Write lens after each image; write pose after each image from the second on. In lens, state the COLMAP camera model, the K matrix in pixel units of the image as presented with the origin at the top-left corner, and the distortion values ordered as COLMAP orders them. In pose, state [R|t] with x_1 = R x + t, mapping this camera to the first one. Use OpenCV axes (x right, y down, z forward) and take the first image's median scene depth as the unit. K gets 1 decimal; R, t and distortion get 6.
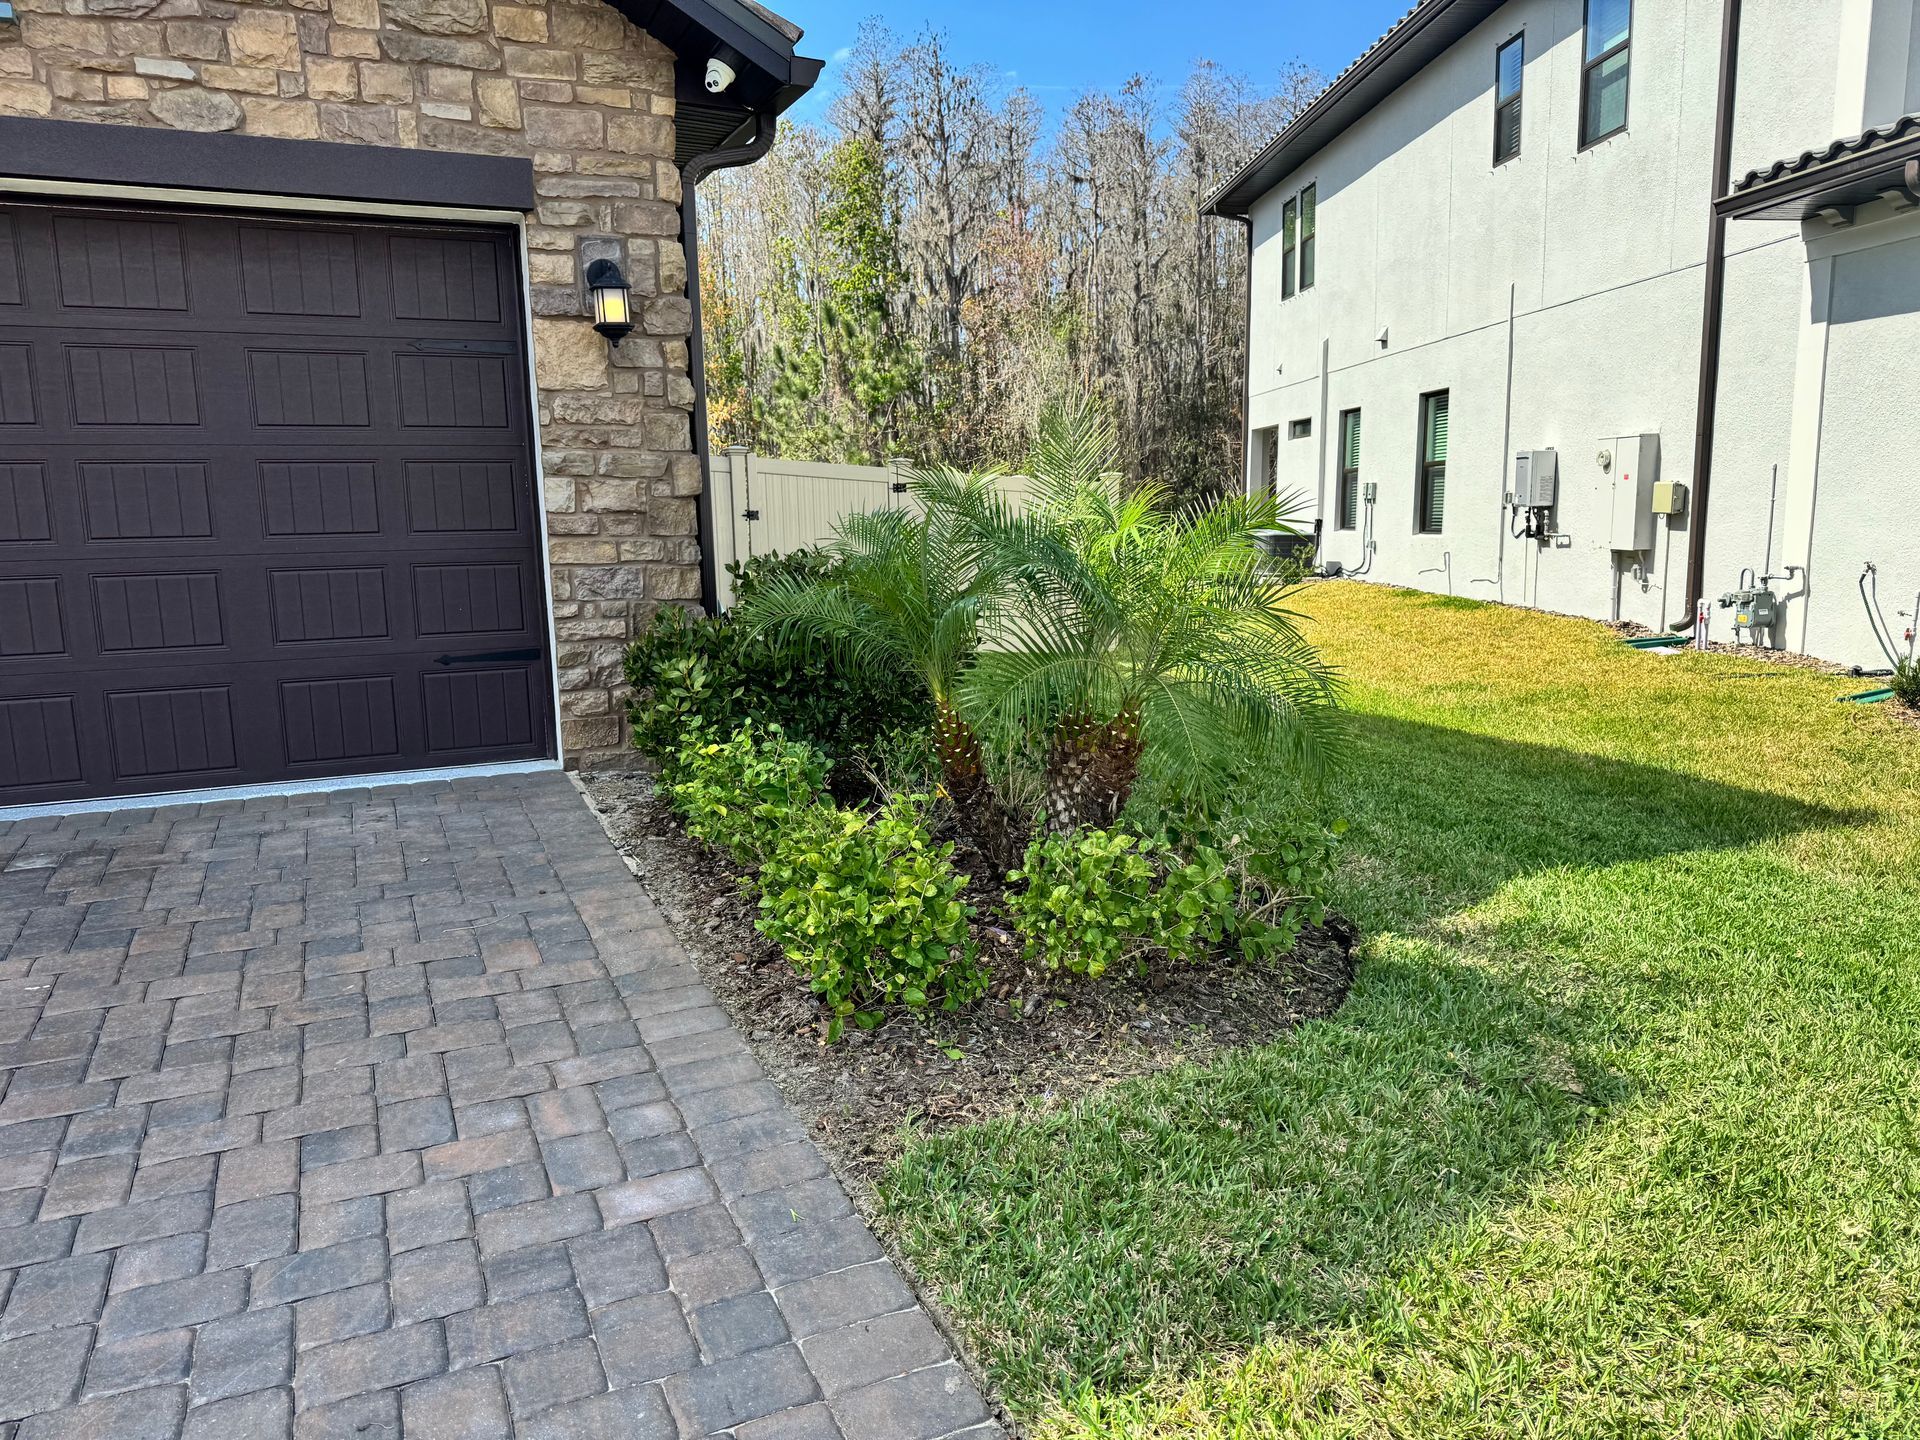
lens RADIAL K [[1373.4, 0, 971.3], [0, 1373.4, 724.3], [0, 0, 1]] dist [-0.022945, -0.005298]
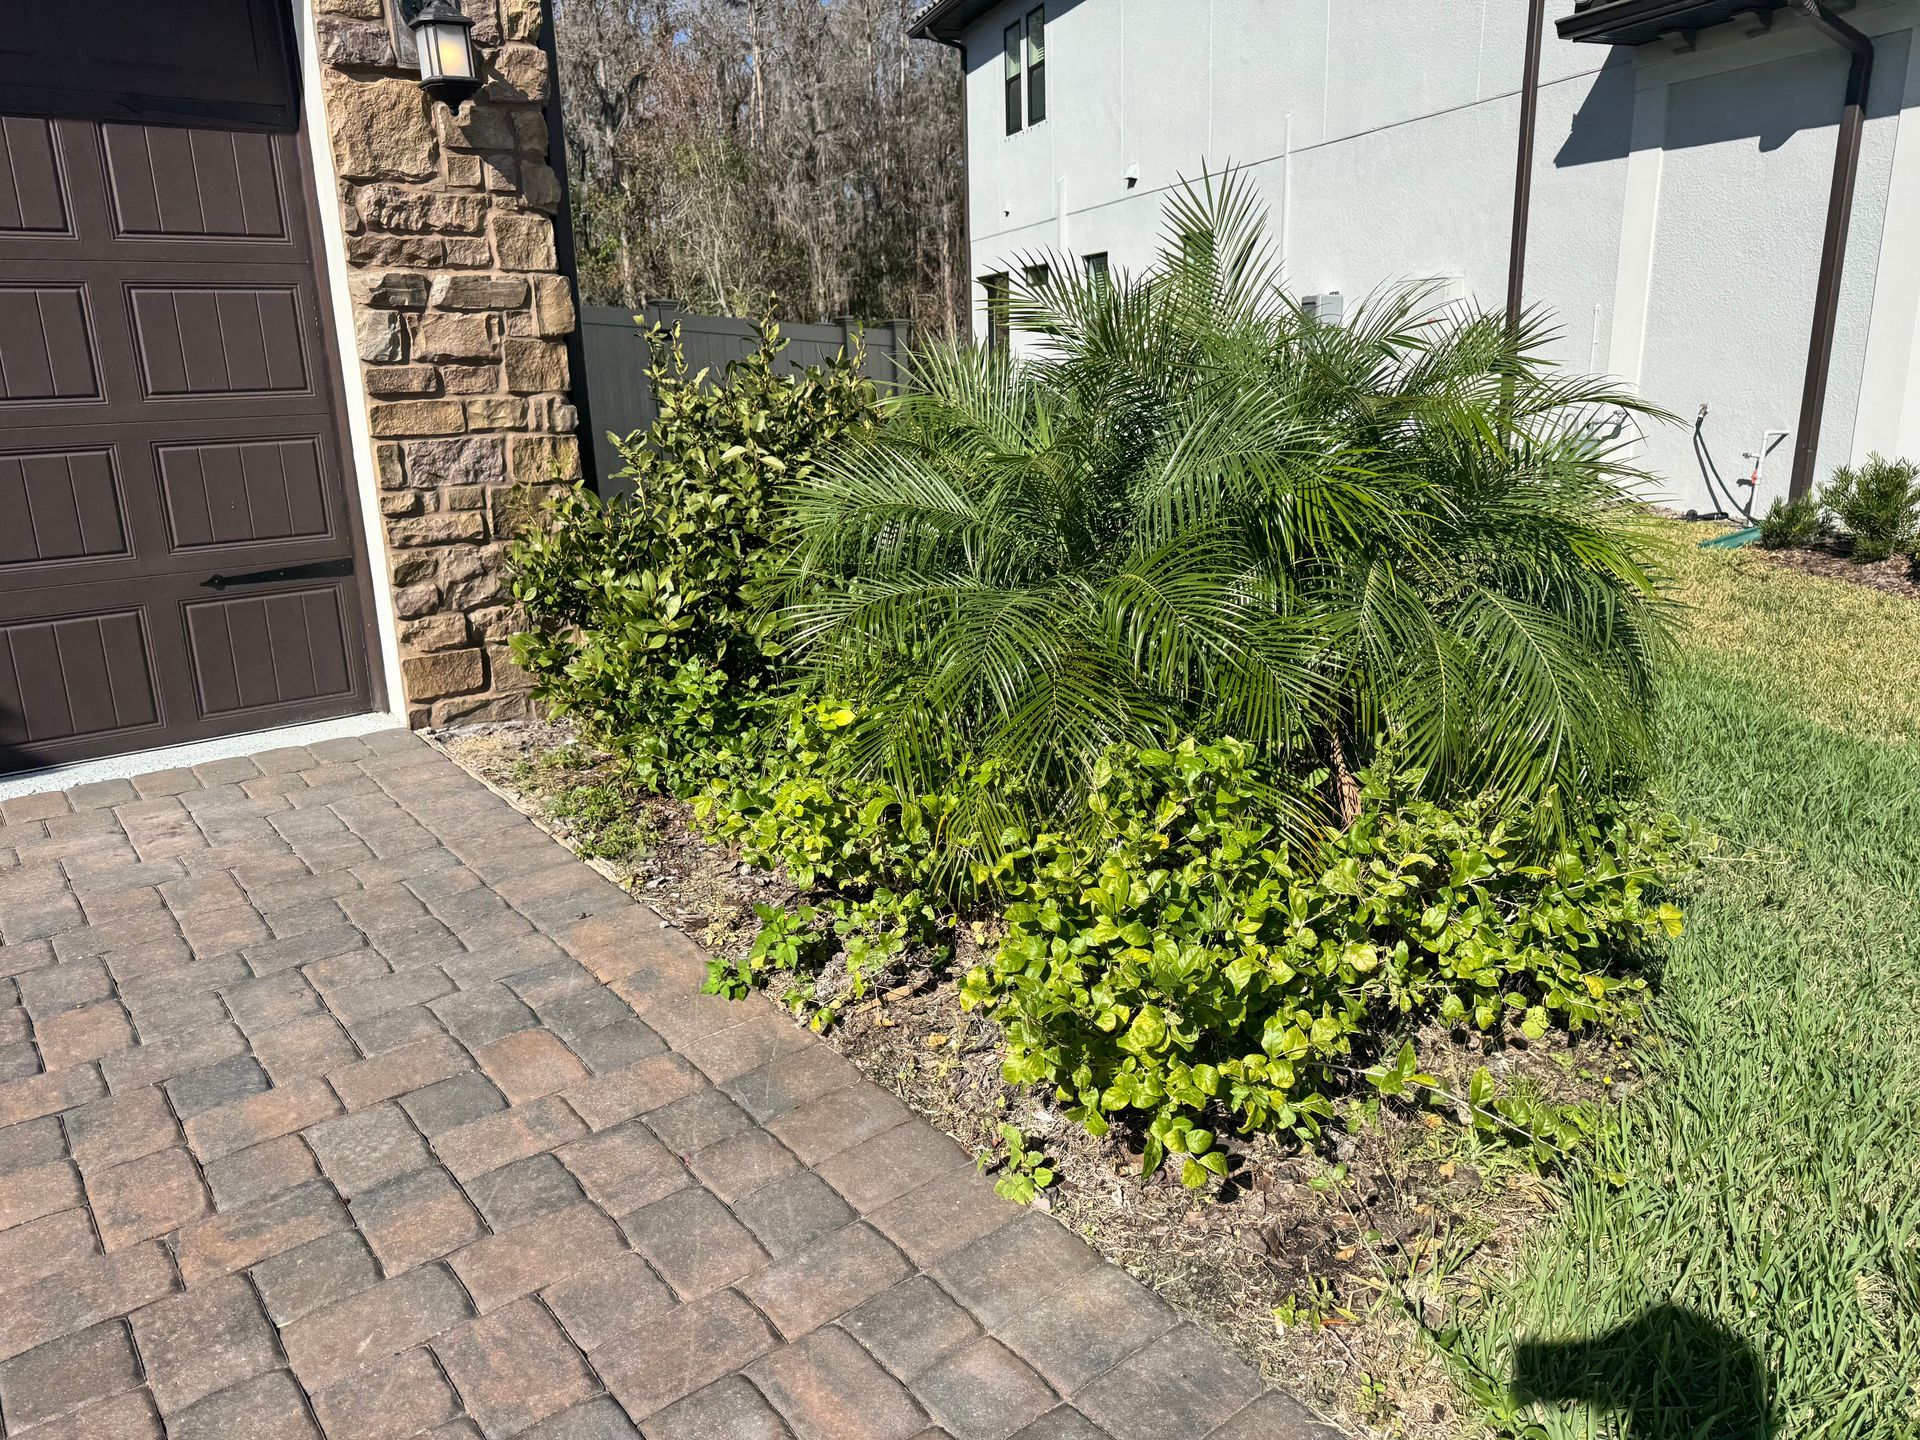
lens RADIAL K [[1373.4, 0, 949.2], [0, 1373.4, 718.6], [0, 0, 1]] dist [-0.022945, -0.005298]
pose [[0.969459, -0.072358, 0.234337, -0.192524], [0.050259, 0.993823, 0.098946, -0.028034], [-0.240049, -0.084146, 0.967107, 0.242062]]
